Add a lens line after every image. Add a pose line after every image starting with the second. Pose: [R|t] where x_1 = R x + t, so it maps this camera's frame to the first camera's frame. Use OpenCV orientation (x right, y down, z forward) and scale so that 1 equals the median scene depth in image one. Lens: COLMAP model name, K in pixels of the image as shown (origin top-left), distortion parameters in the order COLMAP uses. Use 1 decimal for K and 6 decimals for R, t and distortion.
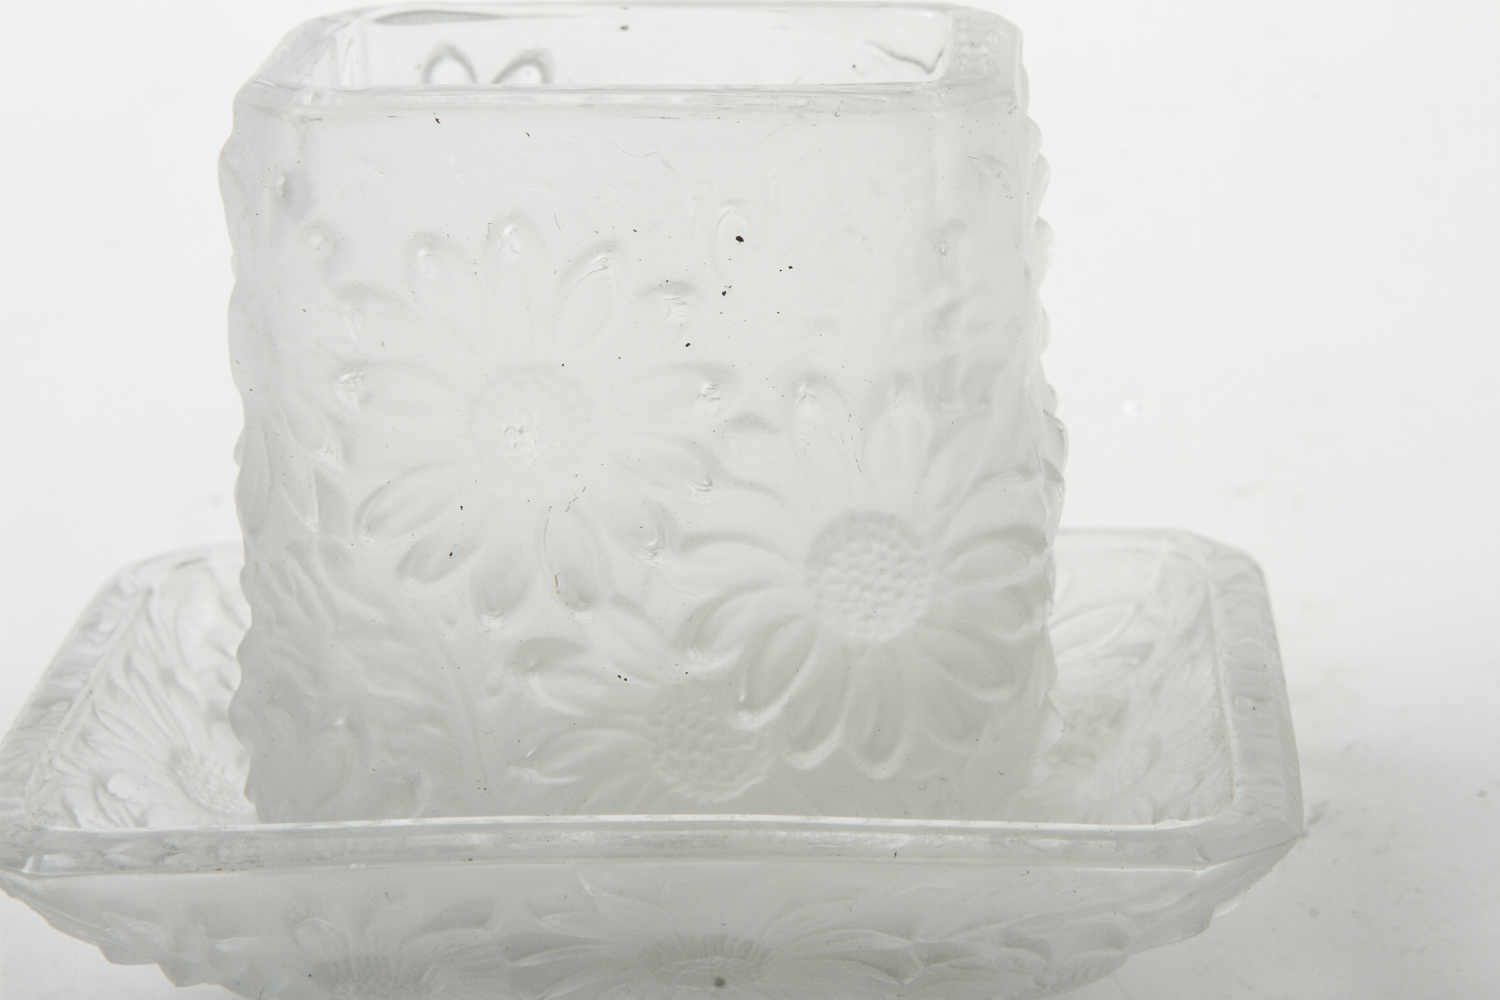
lens RADIAL K [[5097.6, 0, 745.2], [0, 5097.6, 492.5], [0, 0, 1]] dist [0.625646, 0.000000]
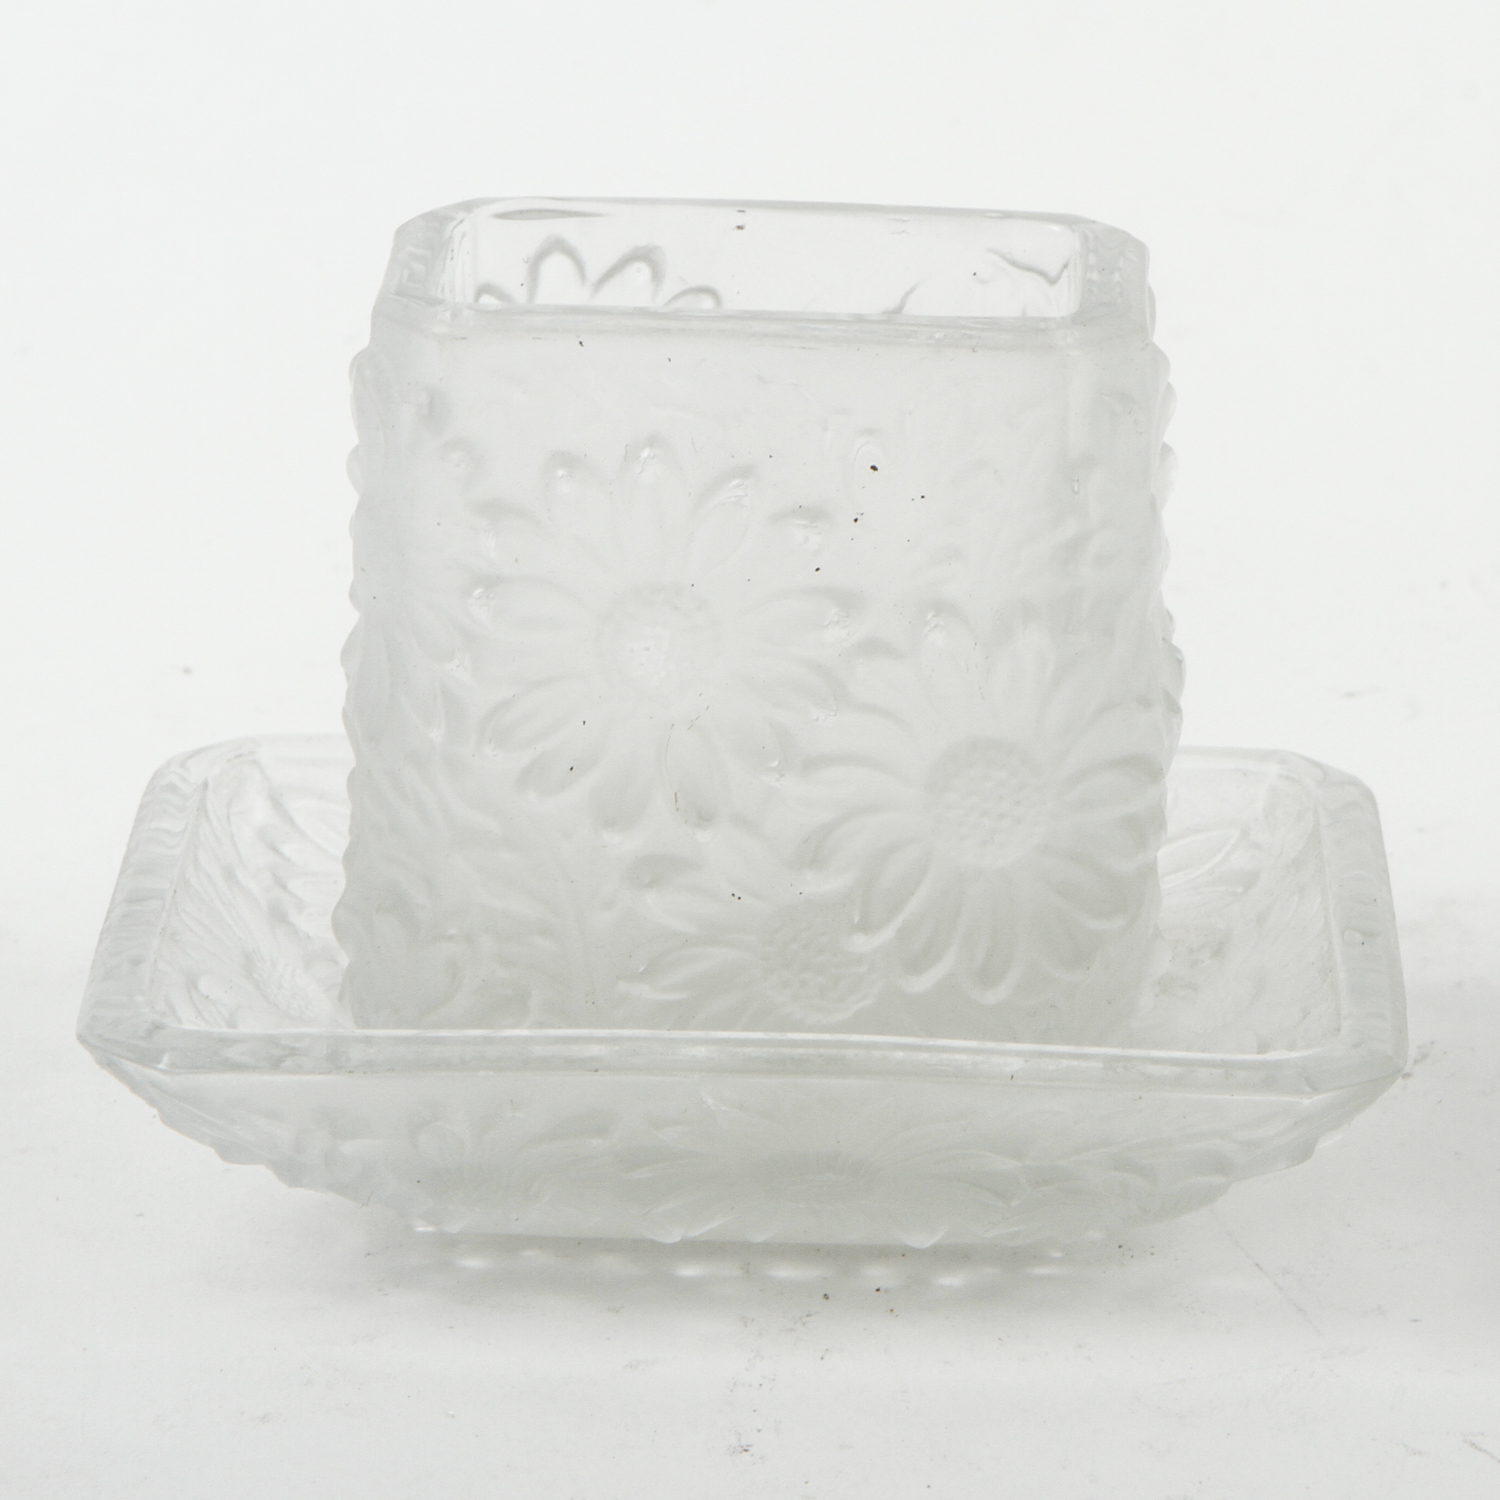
lens RADIAL K [[7971.9, 0, 751.9], [0, 7971.9, 753.3], [0, 0, 1]] dist [0.368339, 0.000000]
pose [[0.999268, 0.029141, 0.024801, -0.060995], [-0.029709, 0.999297, 0.022878, -0.027705], [-0.024116, -0.023598, 0.999431, -0.565357]]
